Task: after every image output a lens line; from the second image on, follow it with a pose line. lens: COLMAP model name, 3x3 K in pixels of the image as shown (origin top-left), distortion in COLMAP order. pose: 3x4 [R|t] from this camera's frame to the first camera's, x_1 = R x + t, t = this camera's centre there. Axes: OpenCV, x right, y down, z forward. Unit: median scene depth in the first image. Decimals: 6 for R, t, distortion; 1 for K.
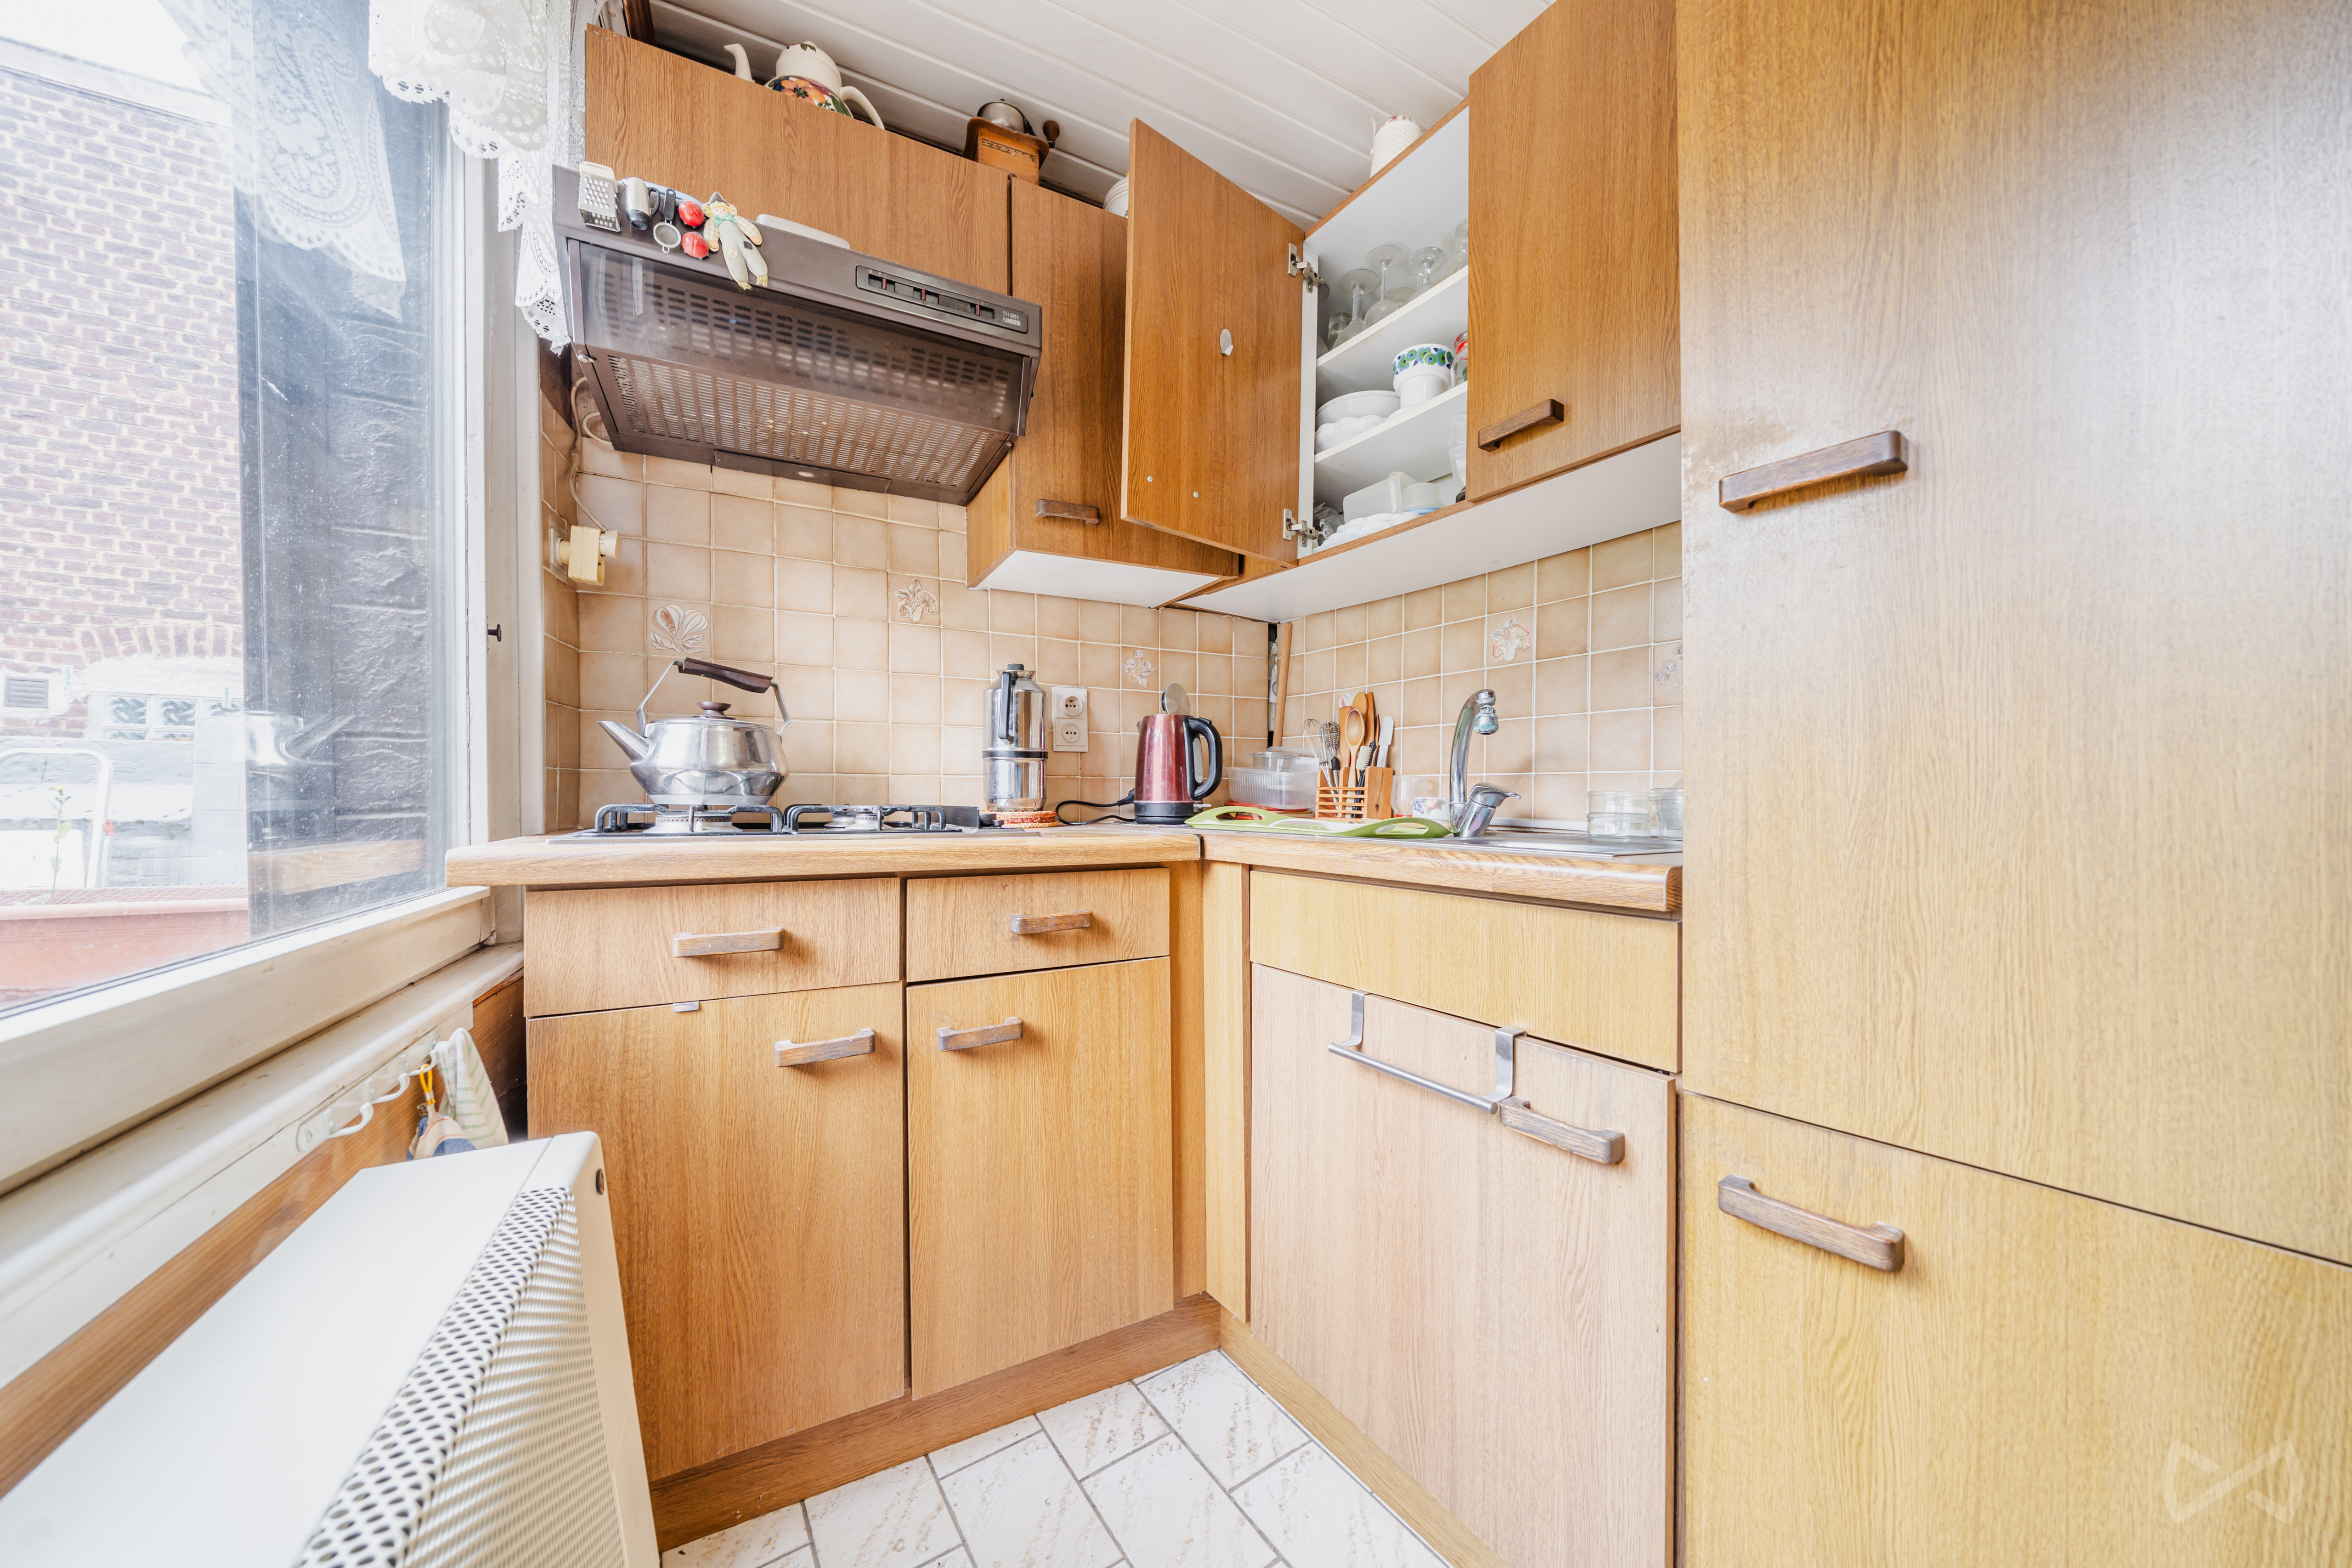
lens RADIAL K [[807.6, 0, 1176.1], [0, 807.6, 793.4], [0, 0, 1]] dist [-0.002564, -0.000206]
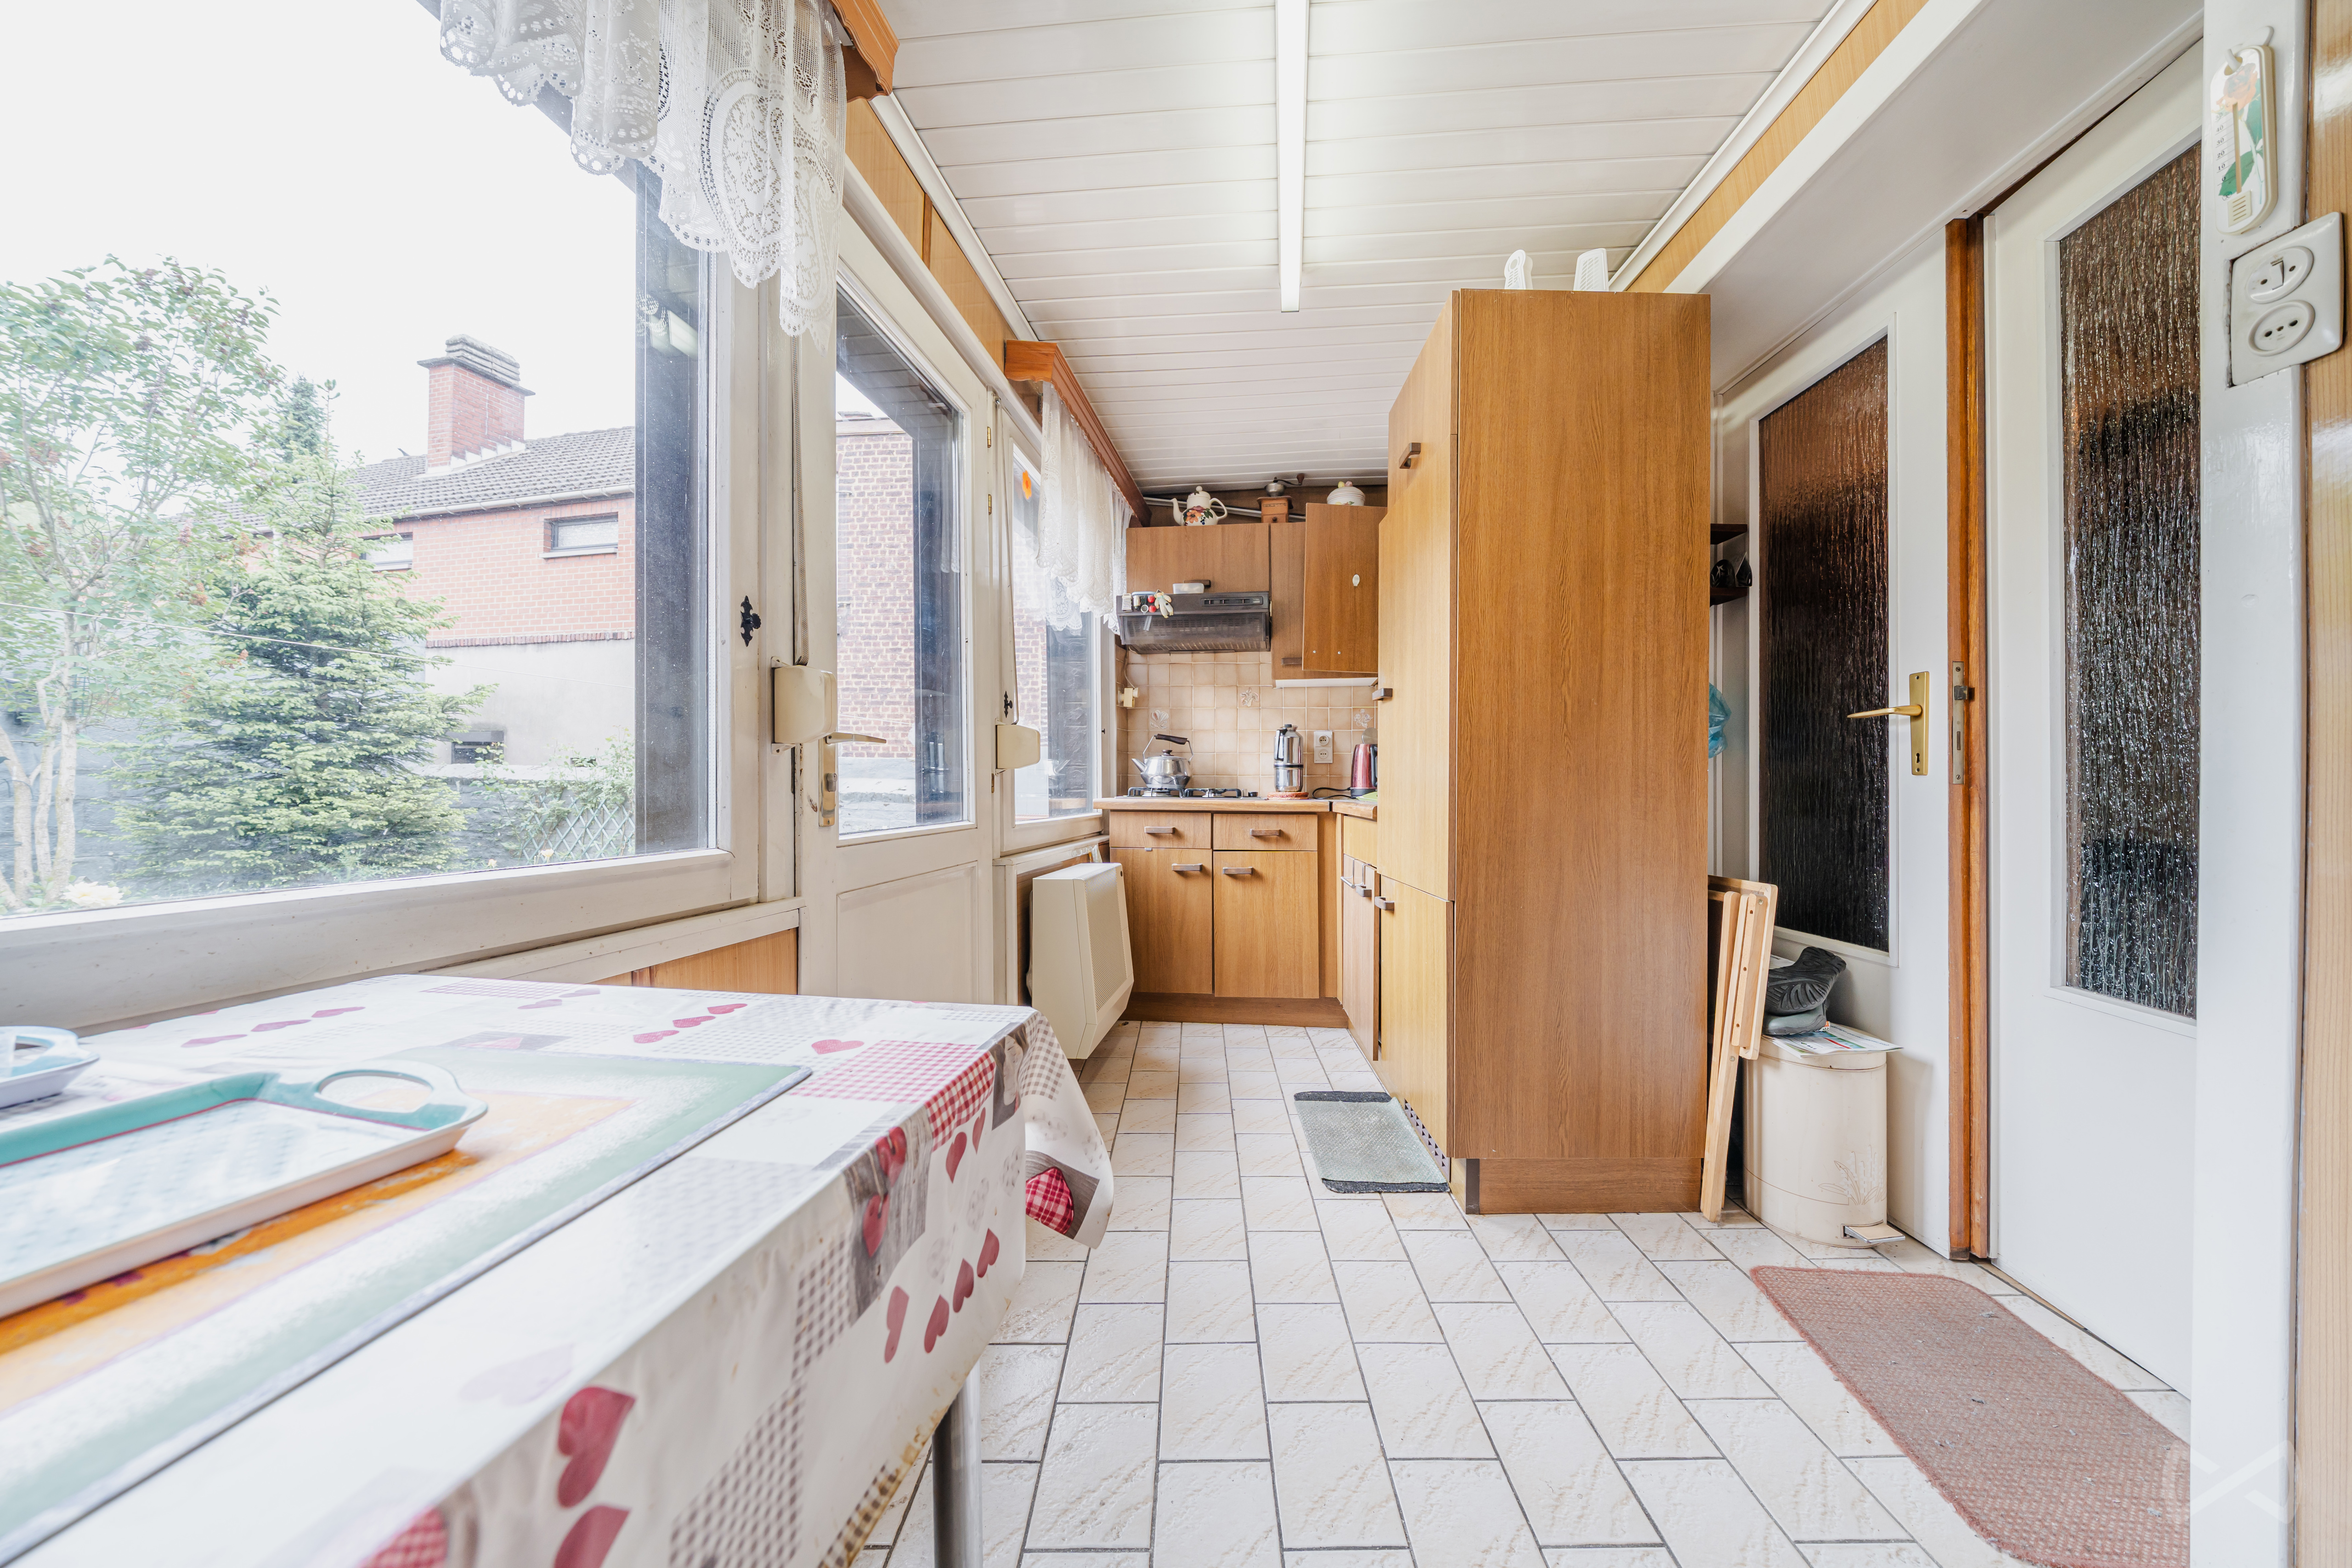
lens RADIAL K [[807.6, 0, 1176.1], [0, 807.6, 793.4], [0, 0, 1]] dist [-0.002564, -0.000206]
pose [[0.813853, 0.007359, -0.581025, 1.142724], [-0.001658, 0.999945, 0.010342, 0.006225], [0.581069, -0.007454, 0.813820, -1.315240]]
